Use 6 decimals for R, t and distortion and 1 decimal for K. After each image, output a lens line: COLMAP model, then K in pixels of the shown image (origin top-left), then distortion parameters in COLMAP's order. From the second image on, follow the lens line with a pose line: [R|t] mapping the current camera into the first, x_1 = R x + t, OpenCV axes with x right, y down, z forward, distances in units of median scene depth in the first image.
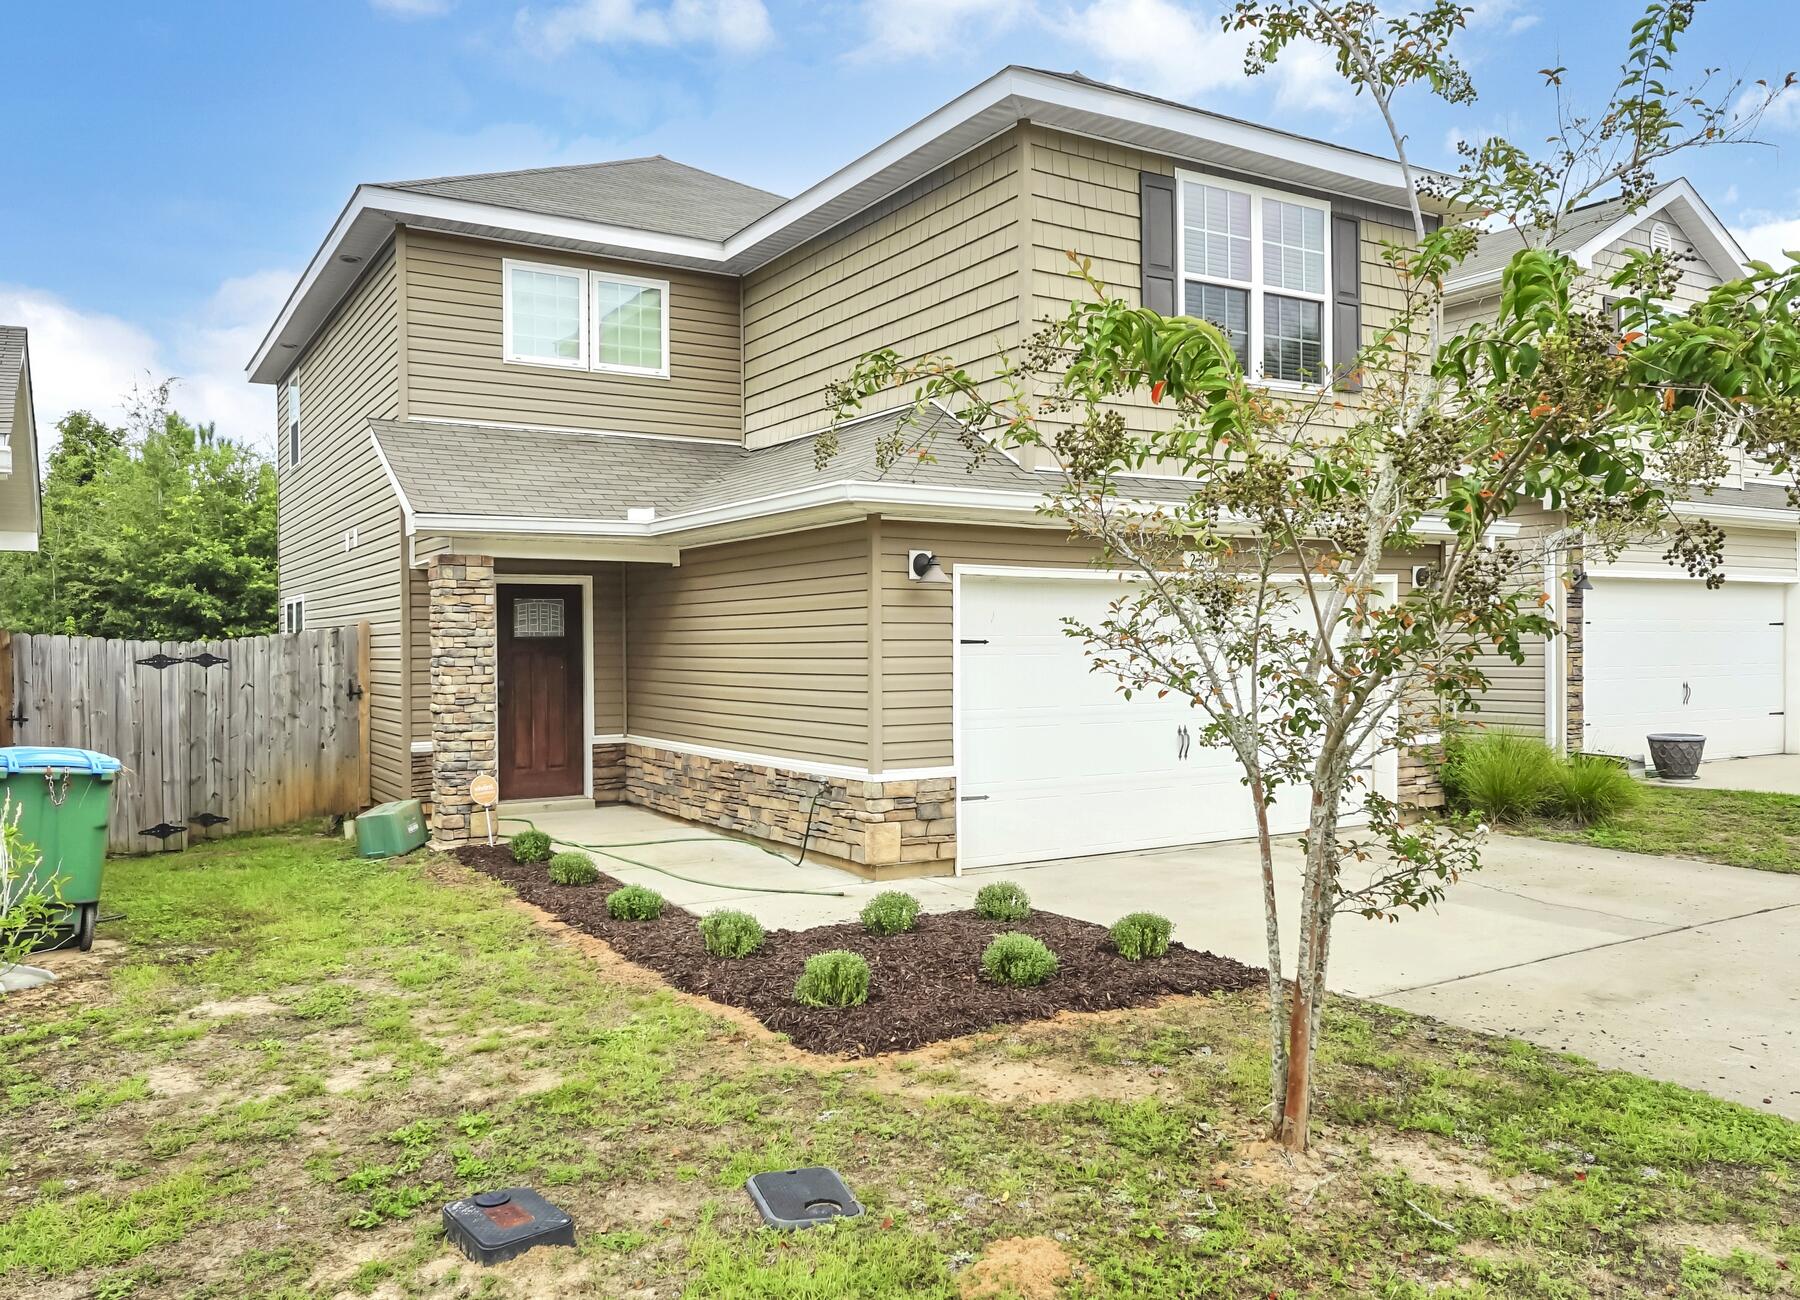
lens RADIAL K [[1377.9, 0, 918.4], [0, 1377.9, 648.2], [0, 0, 1]] dist [0.000866, -0.001757]
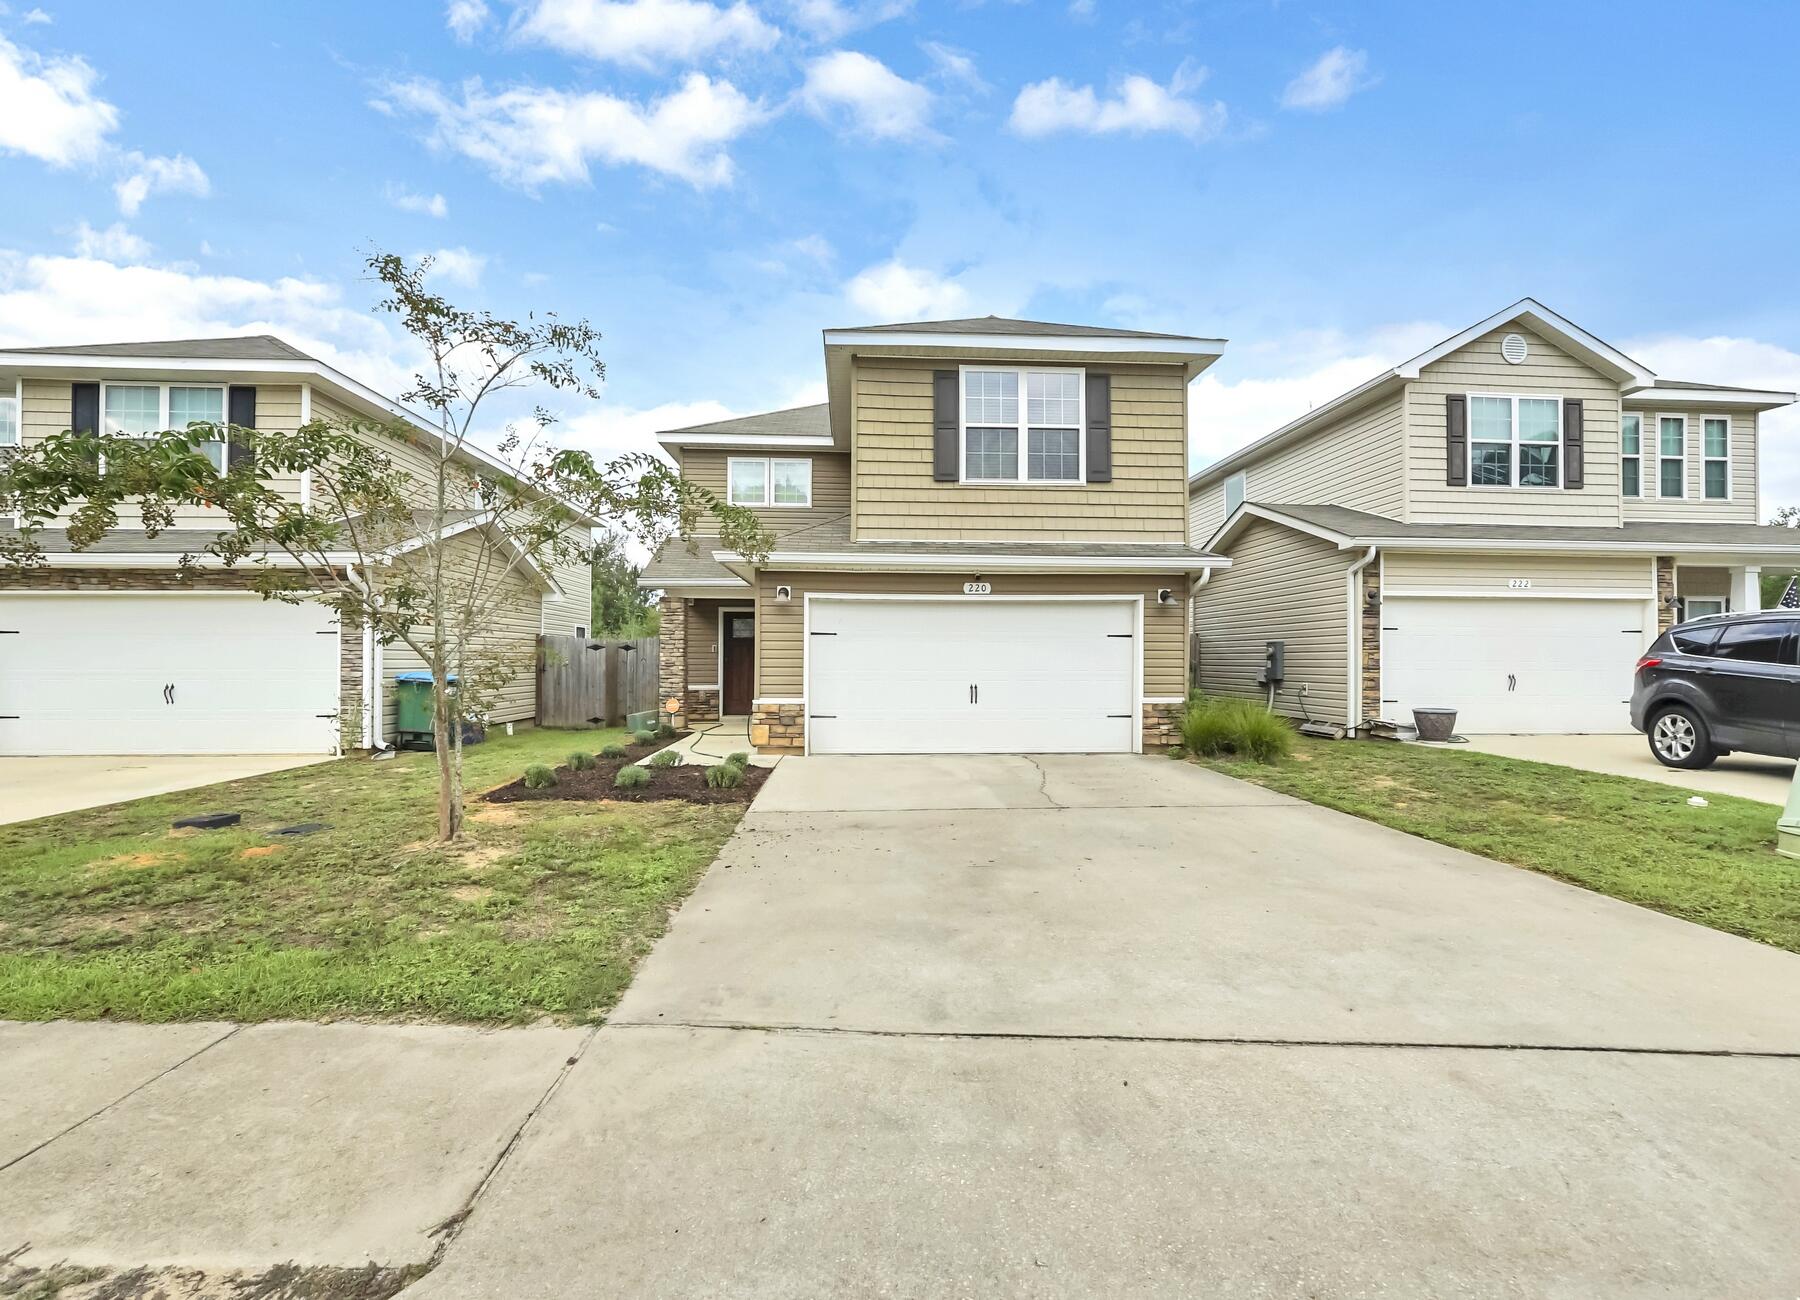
lens RADIAL K [[777.0, 0, 906.7], [0, 777.0, 652.2], [0, 0, 1]] dist [-0.020897, 0.008468]
pose [[0.883801, 0.006176, -0.467823, 0.634347], [-0.012323, 0.999873, -0.010080, 0.029773], [0.467701, 0.014673, 0.883765, 0.110226]]
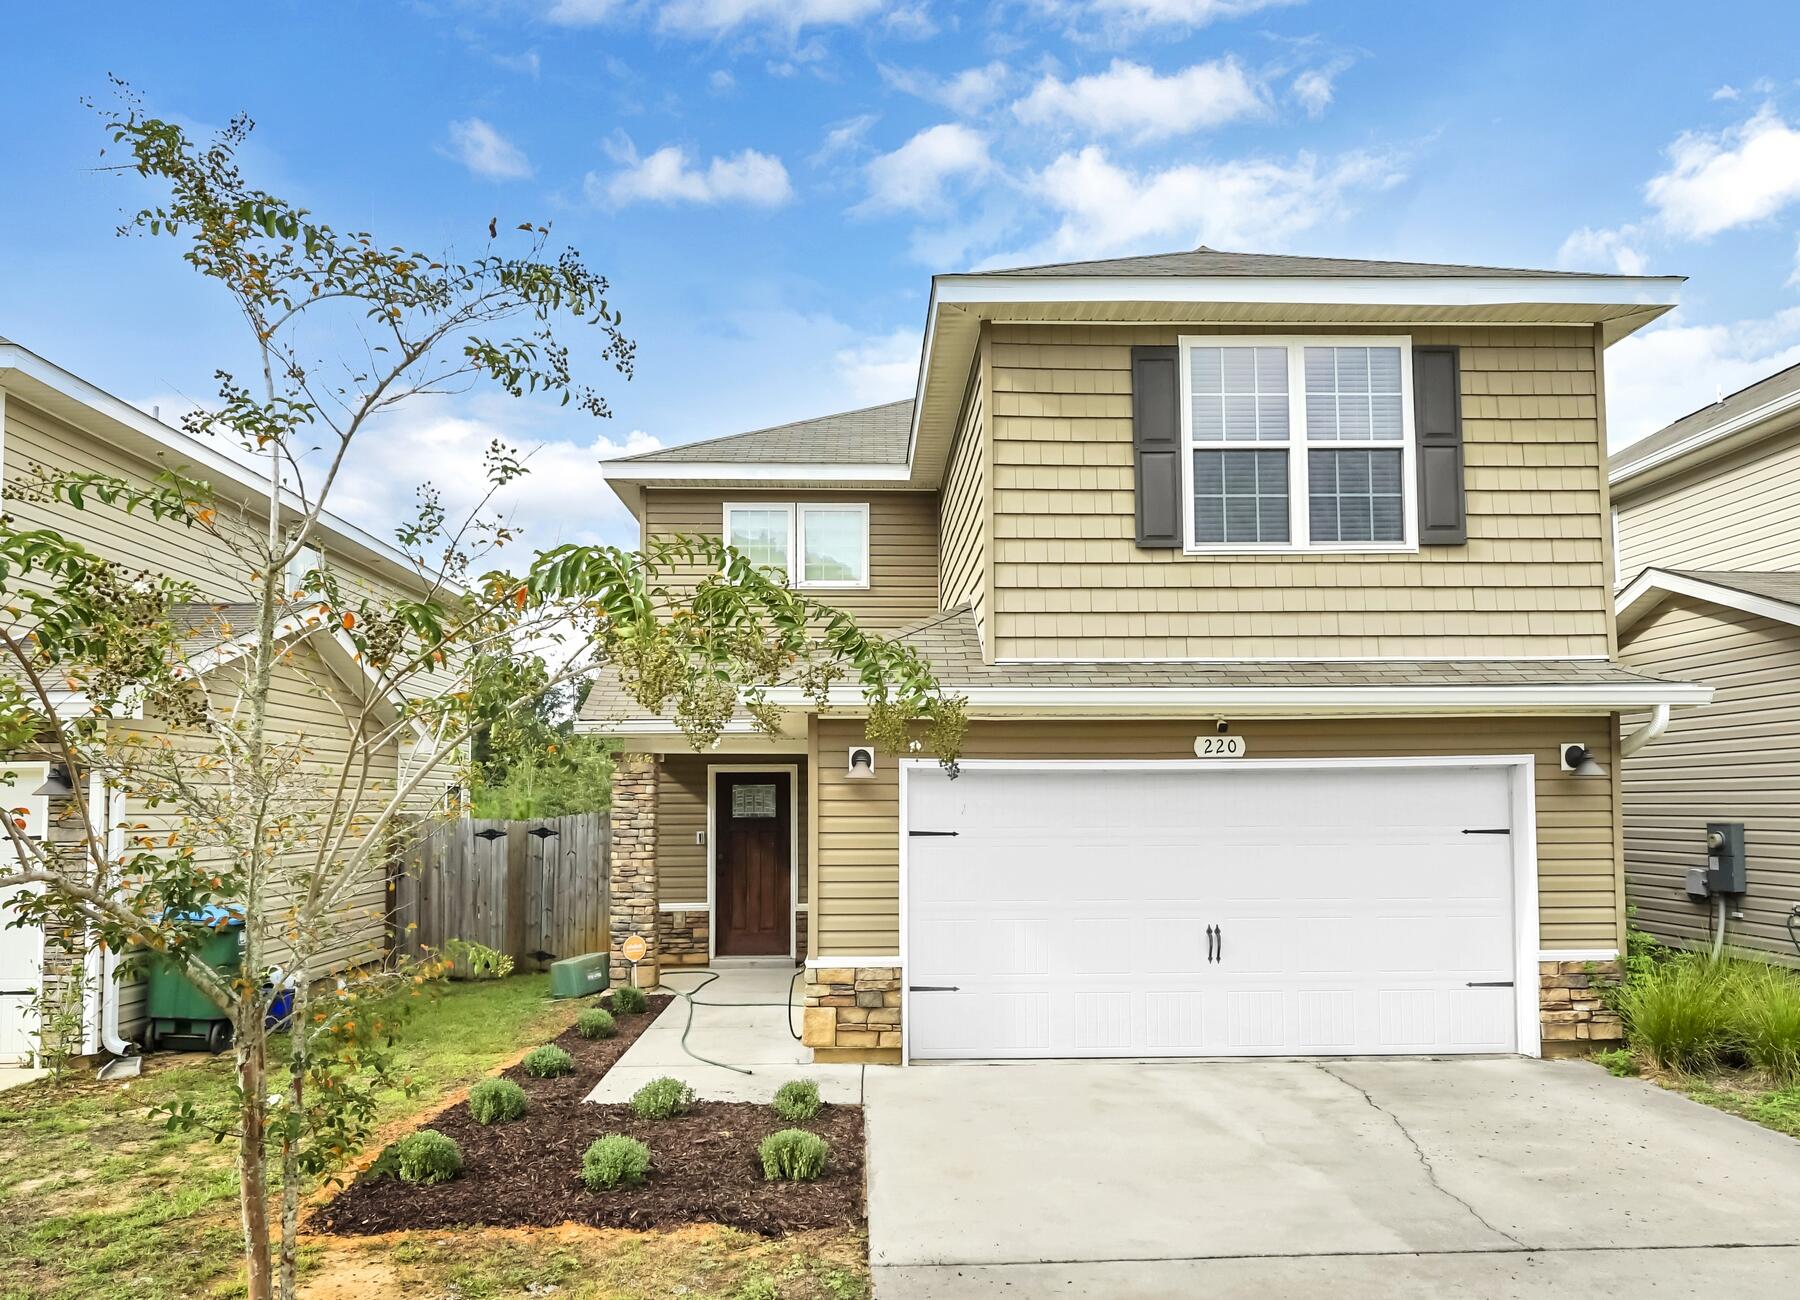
lens RADIAL K [[1234.5, 0, 903.0], [0, 1234.5, 733.0], [0, 0, 1]] dist [-0.000178, -0.000859]
pose [[0.868044, -0.024109, -0.495901, 0.469510], [-0.005075, 0.998337, -0.057419, -0.026247], [0.496461, 0.052359, 0.866478, 0.193947]]
